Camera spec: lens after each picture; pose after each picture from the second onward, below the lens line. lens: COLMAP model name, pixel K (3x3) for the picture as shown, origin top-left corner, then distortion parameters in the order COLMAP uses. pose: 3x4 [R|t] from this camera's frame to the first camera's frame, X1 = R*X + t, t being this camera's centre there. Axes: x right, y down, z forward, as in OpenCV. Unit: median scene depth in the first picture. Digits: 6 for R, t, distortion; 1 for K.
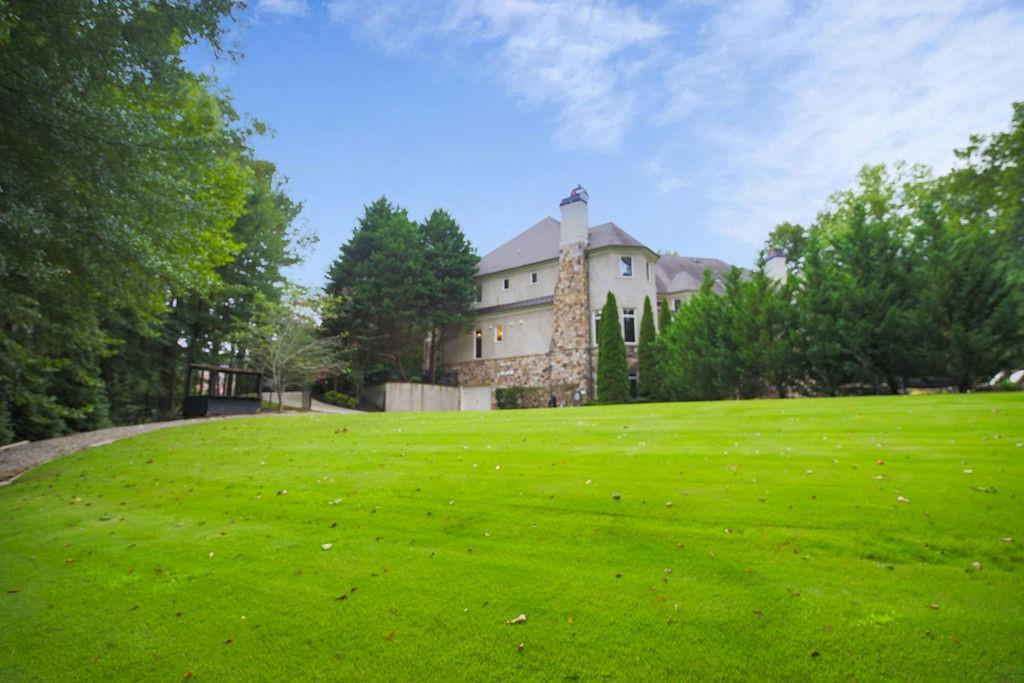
lens RADIAL K [[501.3, 0, 513.2], [0, 501.3, 344.4], [0, 0, 1]] dist [-0.037024, 0.008115]
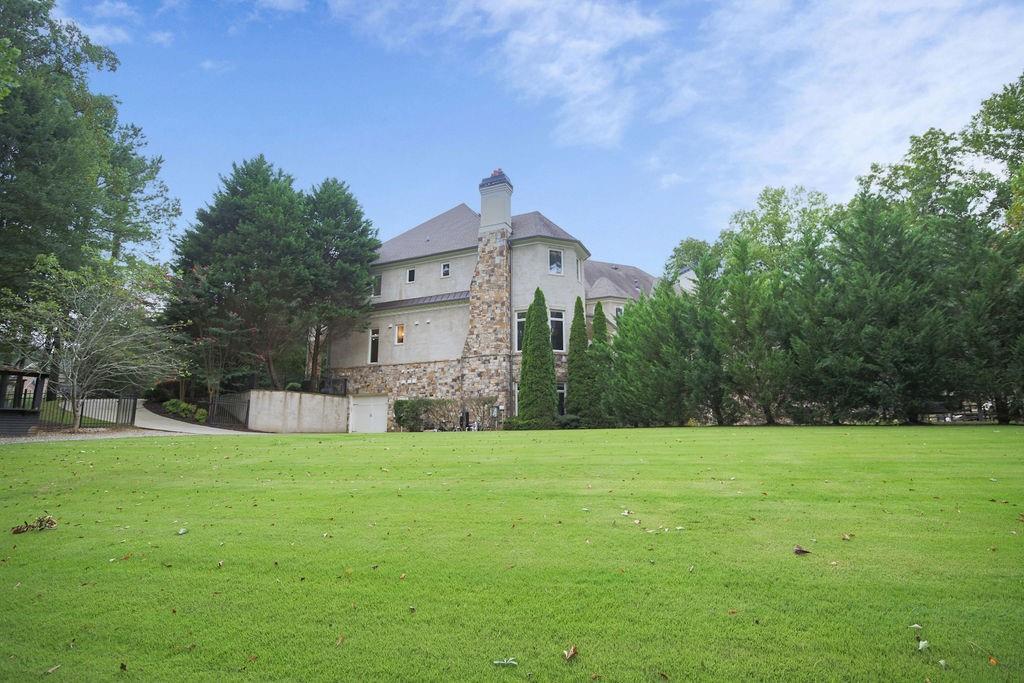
lens RADIAL K [[501.3, 0, 513.2], [0, 501.3, 344.4], [0, 0, 1]] dist [-0.037024, 0.008115]
pose [[0.978146, 0.038782, 0.204269, -0.015275], [-0.035532, 0.999177, -0.019554, 0.005791], [-0.204859, 0.011868, 0.978719, 0.158219]]
